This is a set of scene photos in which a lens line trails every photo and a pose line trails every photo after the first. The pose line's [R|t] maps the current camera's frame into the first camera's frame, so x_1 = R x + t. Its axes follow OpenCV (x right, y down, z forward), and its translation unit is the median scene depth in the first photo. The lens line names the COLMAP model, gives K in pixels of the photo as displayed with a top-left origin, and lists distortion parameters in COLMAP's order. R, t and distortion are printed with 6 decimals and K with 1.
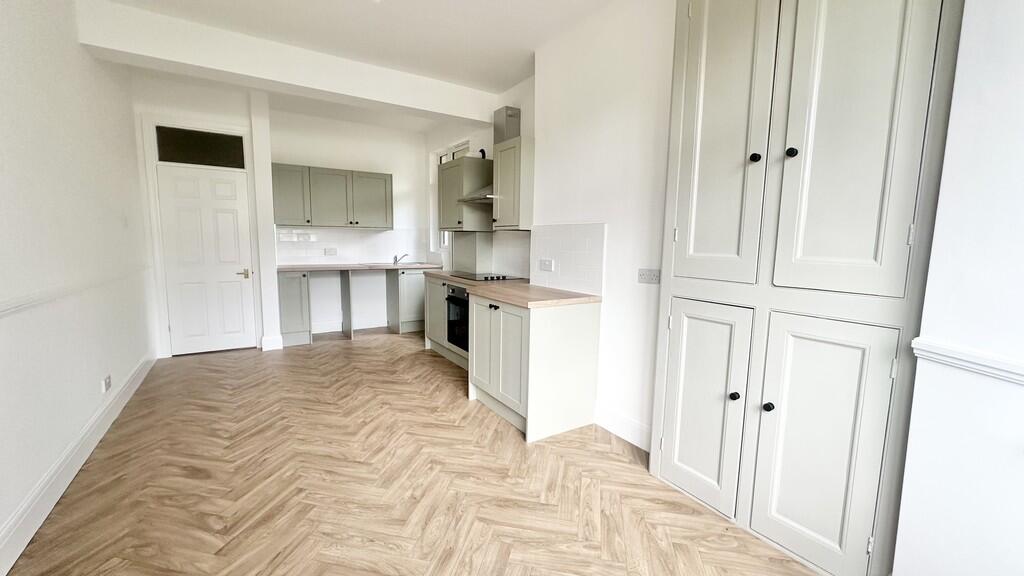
lens RADIAL K [[405.3, 0, 509.9], [0, 405.3, 288.1], [0, 0, 1]] dist [-0.009392, 0.000396]
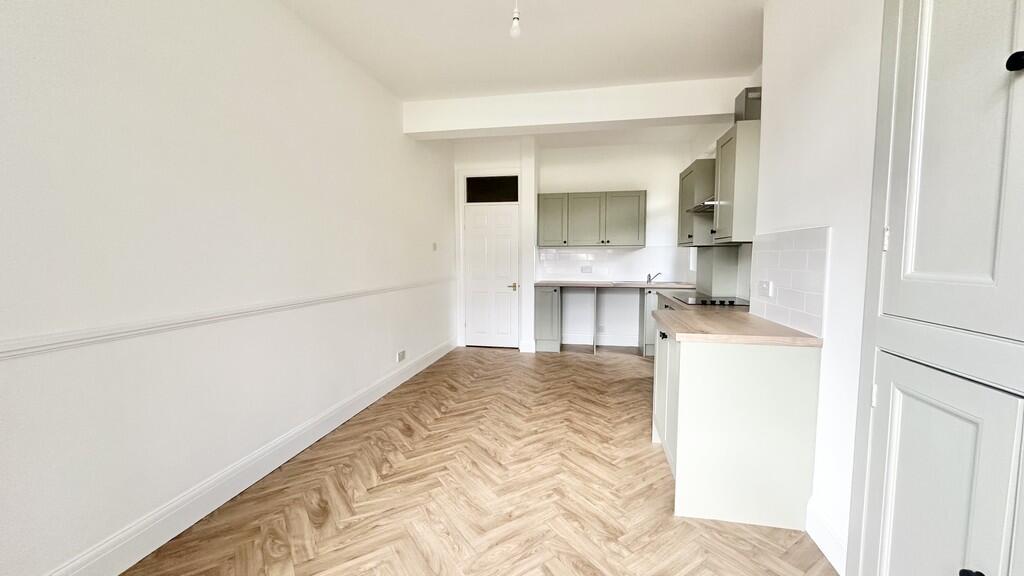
lens RADIAL K [[405.3, 0, 509.9], [0, 405.3, 288.1], [0, 0, 1]] dist [-0.009392, 0.000396]
pose [[0.719430, 0.038131, -0.693517, 0.259486], [-0.070763, 0.997320, -0.018572, -0.011055], [0.690951, 0.062437, 0.720201, 0.152170]]
